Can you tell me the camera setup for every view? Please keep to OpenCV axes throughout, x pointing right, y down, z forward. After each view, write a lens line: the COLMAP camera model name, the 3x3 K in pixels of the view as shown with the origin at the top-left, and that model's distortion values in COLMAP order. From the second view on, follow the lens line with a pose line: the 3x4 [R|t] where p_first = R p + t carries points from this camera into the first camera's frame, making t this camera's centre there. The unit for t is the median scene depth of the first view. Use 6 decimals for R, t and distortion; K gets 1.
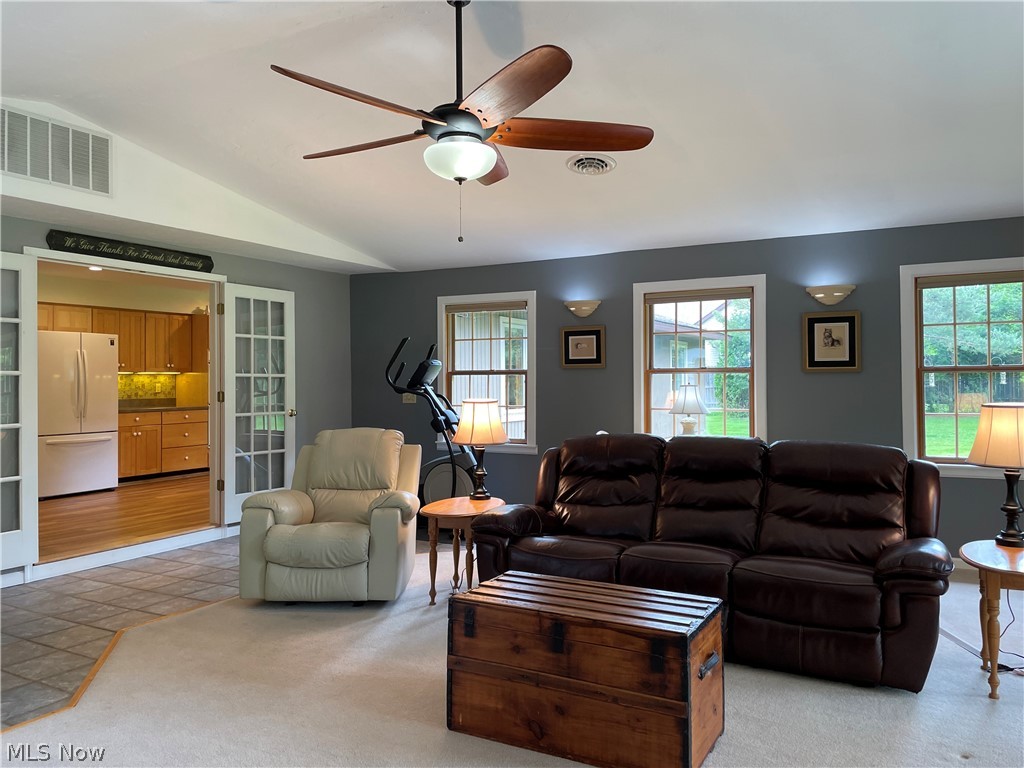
lens RADIAL K [[772.1, 0, 510.1], [0, 772.1, 374.6], [0, 0, 1]] dist [0.051745, -0.005913]
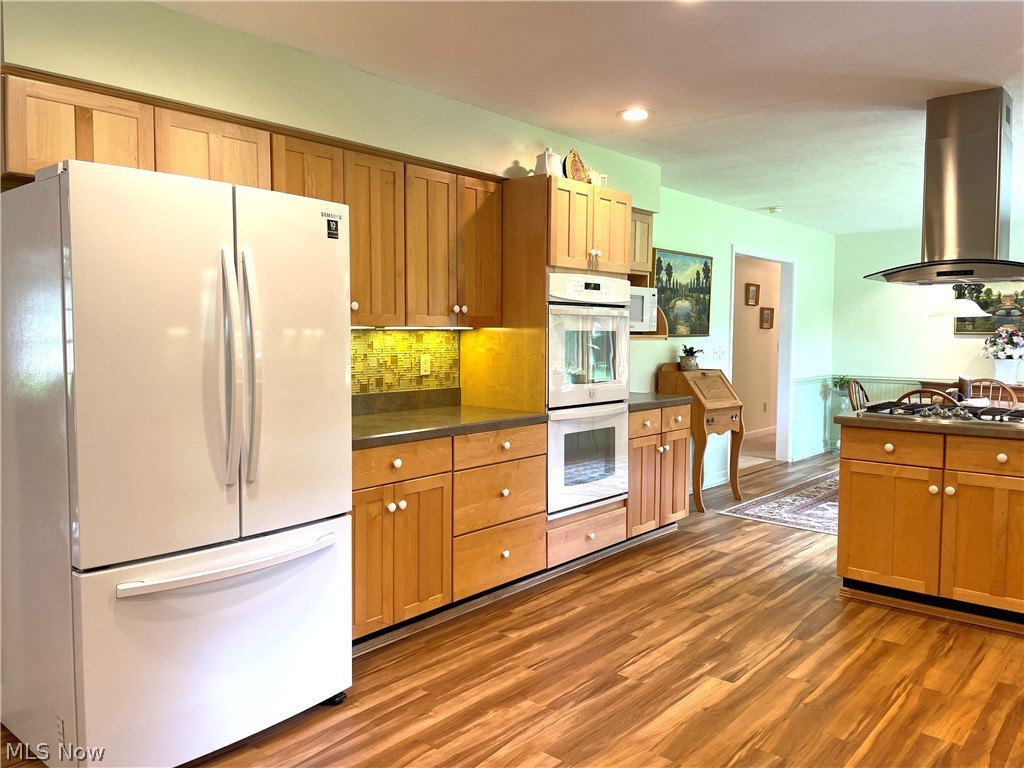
lens RADIAL K [[772.1, 0, 515.9], [0, 772.1, 387.8], [0, 0, 1]] dist [0.051745, -0.005913]
pose [[0.981029, 0.024399, -0.192317, -0.341972], [-0.010060, 0.997119, 0.075190, -0.001632], [0.193598, -0.071829, 0.978448, 0.643269]]
